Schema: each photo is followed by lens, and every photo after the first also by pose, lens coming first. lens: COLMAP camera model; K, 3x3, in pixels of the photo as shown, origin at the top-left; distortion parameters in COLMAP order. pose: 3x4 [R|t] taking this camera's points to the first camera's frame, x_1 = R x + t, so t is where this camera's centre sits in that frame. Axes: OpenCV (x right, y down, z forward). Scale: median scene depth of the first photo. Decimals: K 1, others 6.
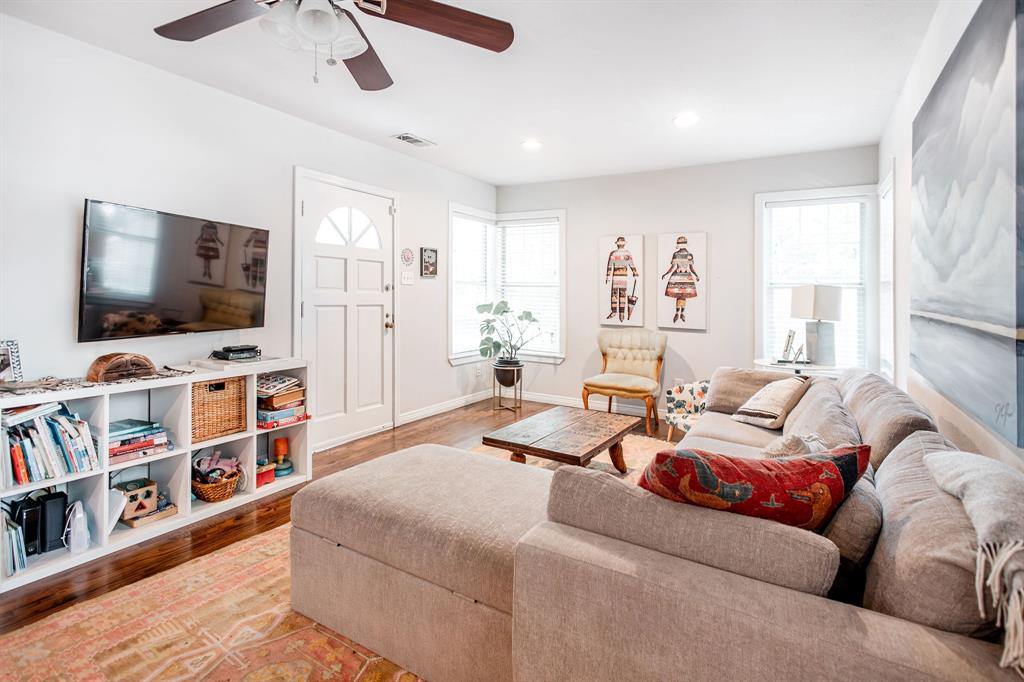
lens RADIAL K [[499.2, 0, 516.0], [0, 499.2, 288.7], [0, 0, 1]] dist [0.006990, 0.000149]
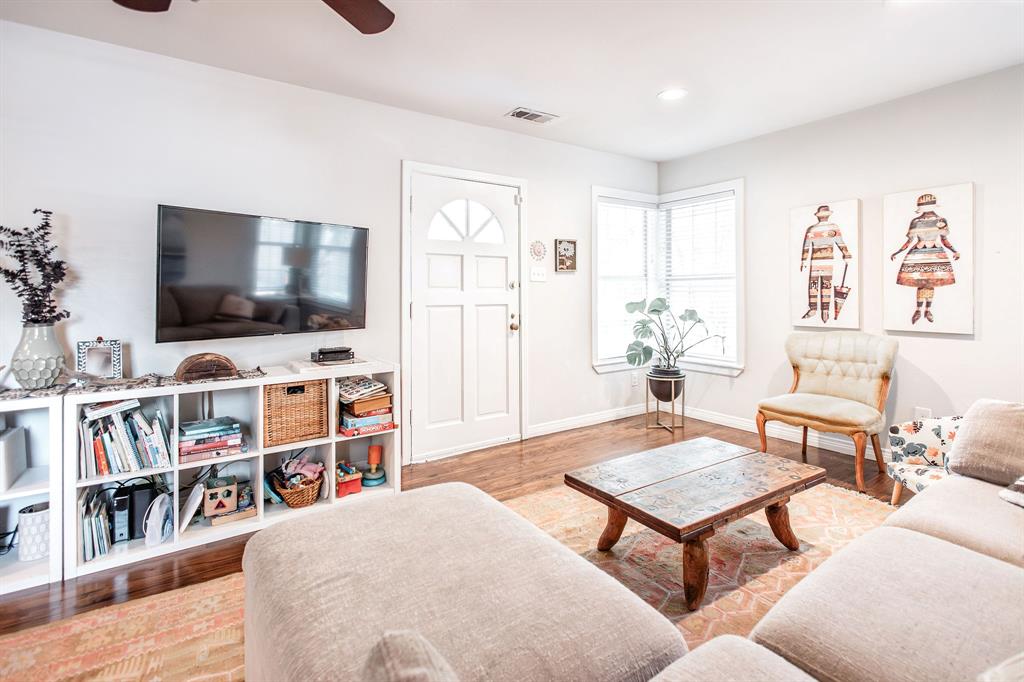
lens RADIAL K [[483.9, 0, 527.1], [0, 483.9, 303.1], [0, 0, 1]] dist [0.009719, 0.000192]
pose [[0.909131, -0.018084, -0.416119, 0.118404], [0.028712, 0.999401, 0.019297, 0.012596], [0.415520, -0.029491, 0.909106, 0.191226]]
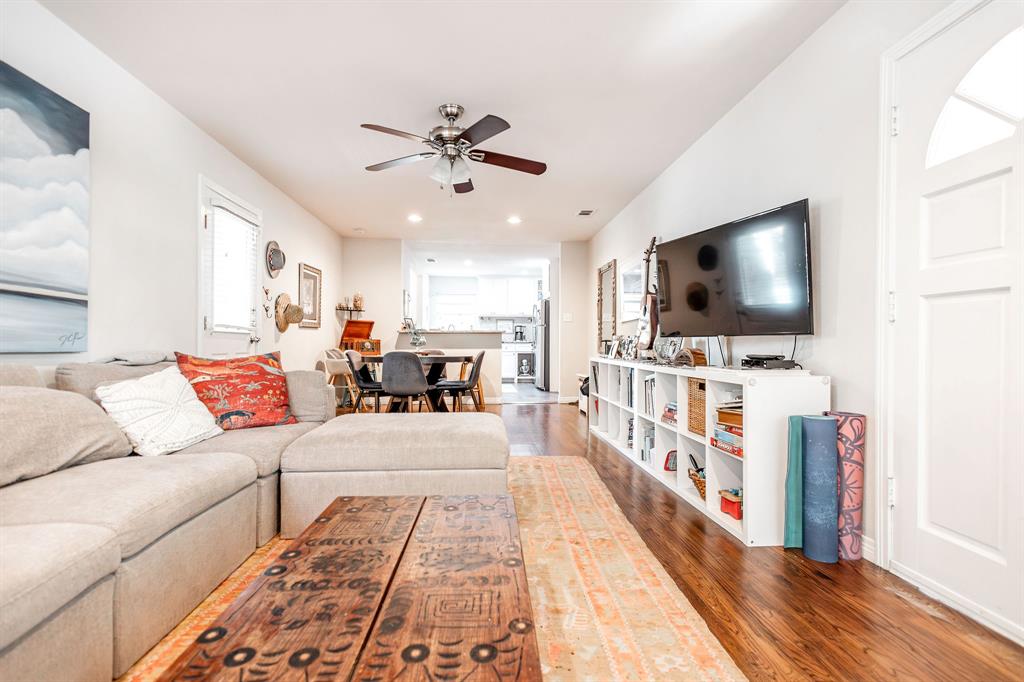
lens RADIAL K [[465.6, 0, 511.2], [0, 465.6, 338.0], [0, 0, 1]] dist [0.001959, 0.000135]
pose [[-0.824405, -0.025450, -0.565428, 0.162864], [-0.011854, 0.999546, -0.027705, 0.073584], [0.565876, -0.016137, -0.824332, 0.909303]]
